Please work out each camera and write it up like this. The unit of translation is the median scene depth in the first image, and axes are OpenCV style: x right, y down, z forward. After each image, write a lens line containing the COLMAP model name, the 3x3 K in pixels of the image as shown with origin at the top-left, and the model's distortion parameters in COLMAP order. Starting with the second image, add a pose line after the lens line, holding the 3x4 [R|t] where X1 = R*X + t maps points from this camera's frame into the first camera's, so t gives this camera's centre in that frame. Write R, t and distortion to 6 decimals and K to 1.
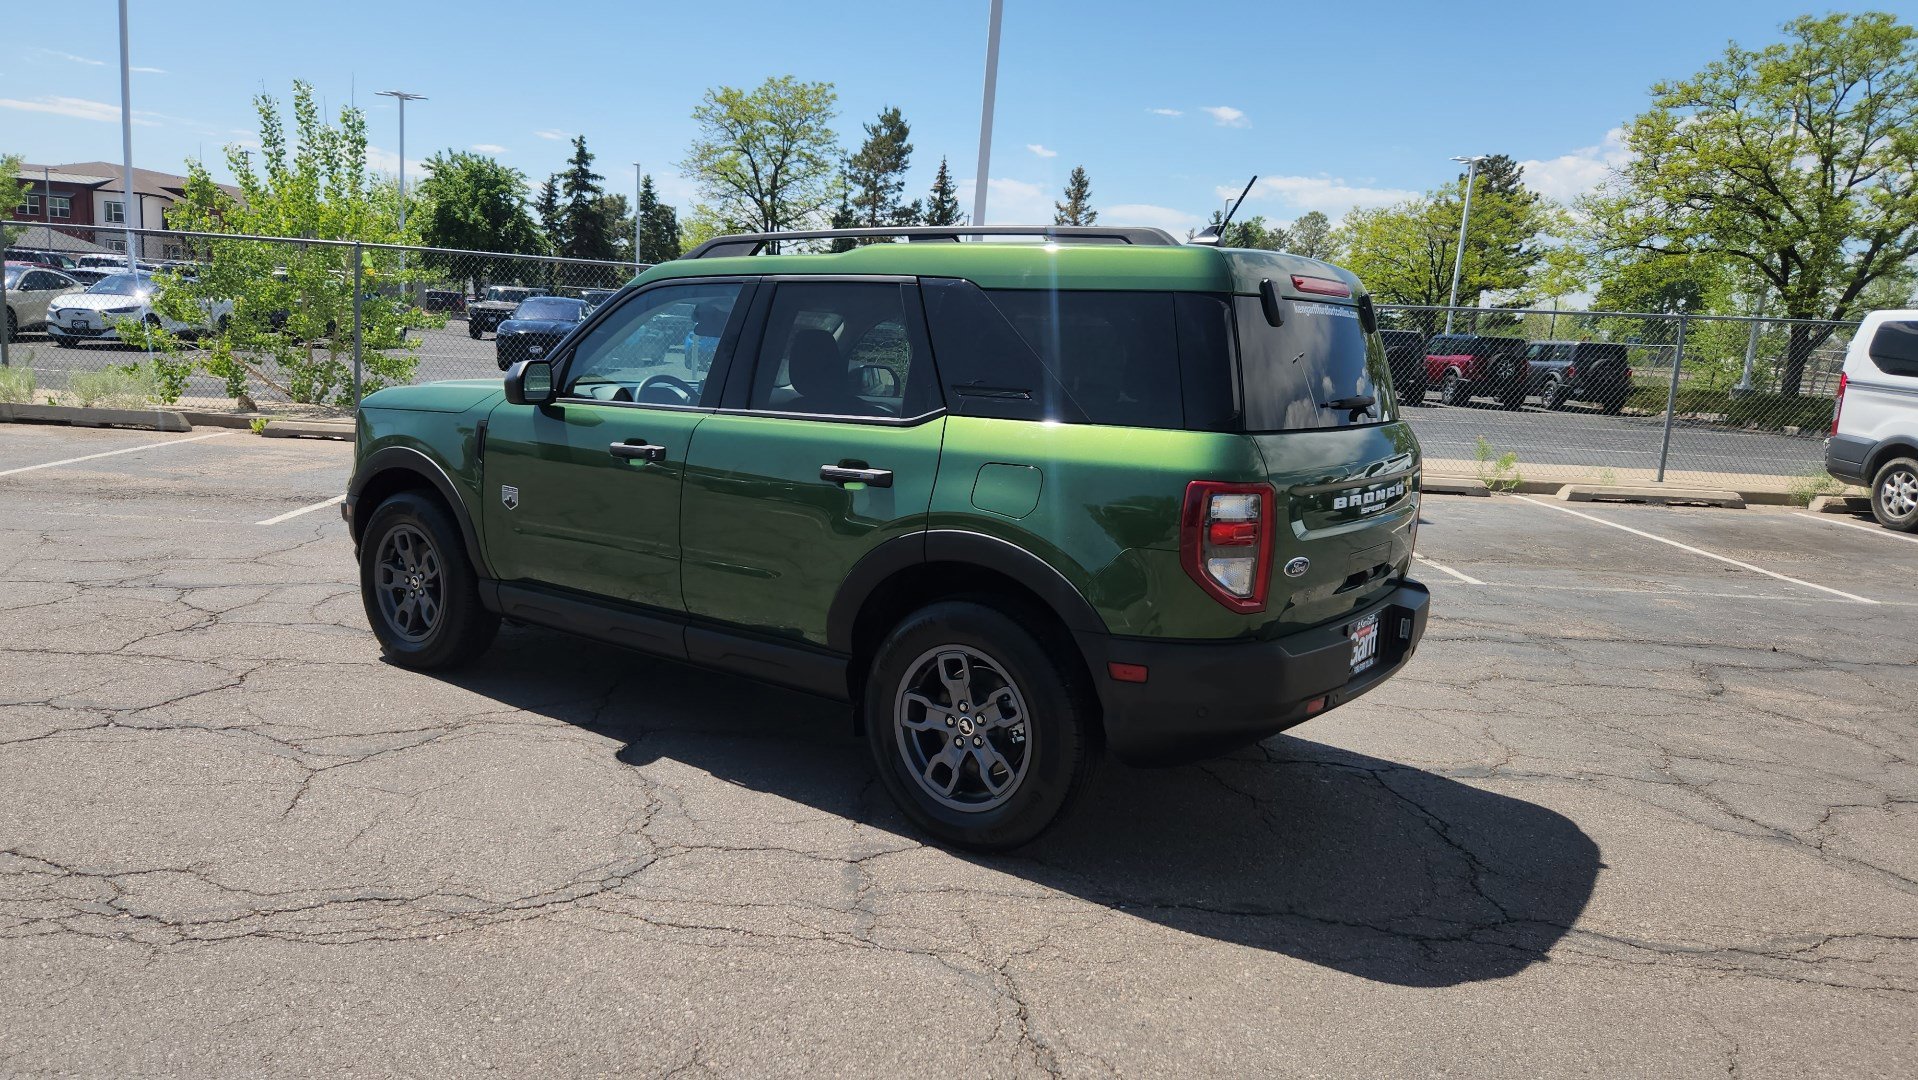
lens RADIAL K [[1298.7, 0, 912.0], [0, 1298.7, 546.4], [0, 0, 1]] dist [0.065658, -0.055064]
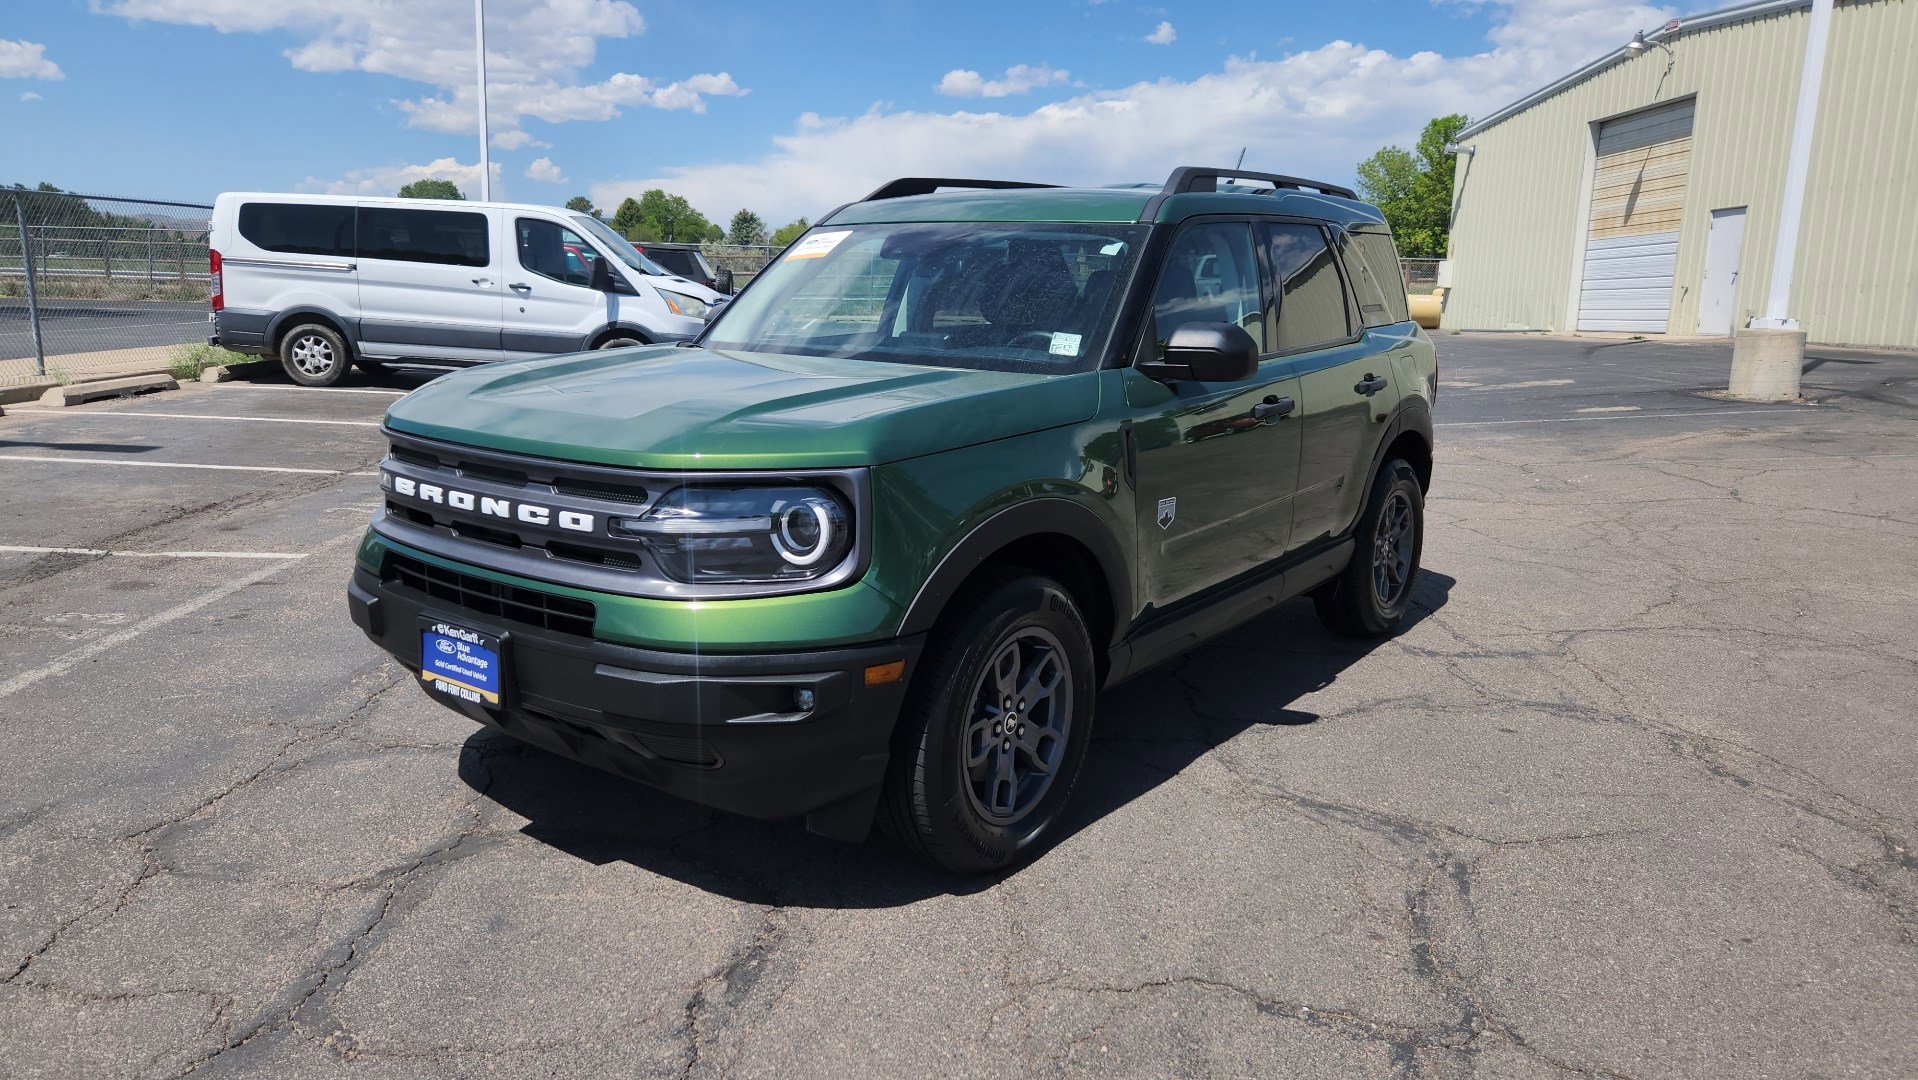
lens RADIAL K [[1296.6, 0, 921.3], [0, 1296.6, 533.7], [0, 0, 1]] dist [0.059834, -0.044100]
pose [[0.011255, -0.244554, 0.969570, -0.870792], [0.145698, 0.959685, 0.240370, -0.189656], [-0.989265, 0.138559, 0.046432, 0.935069]]
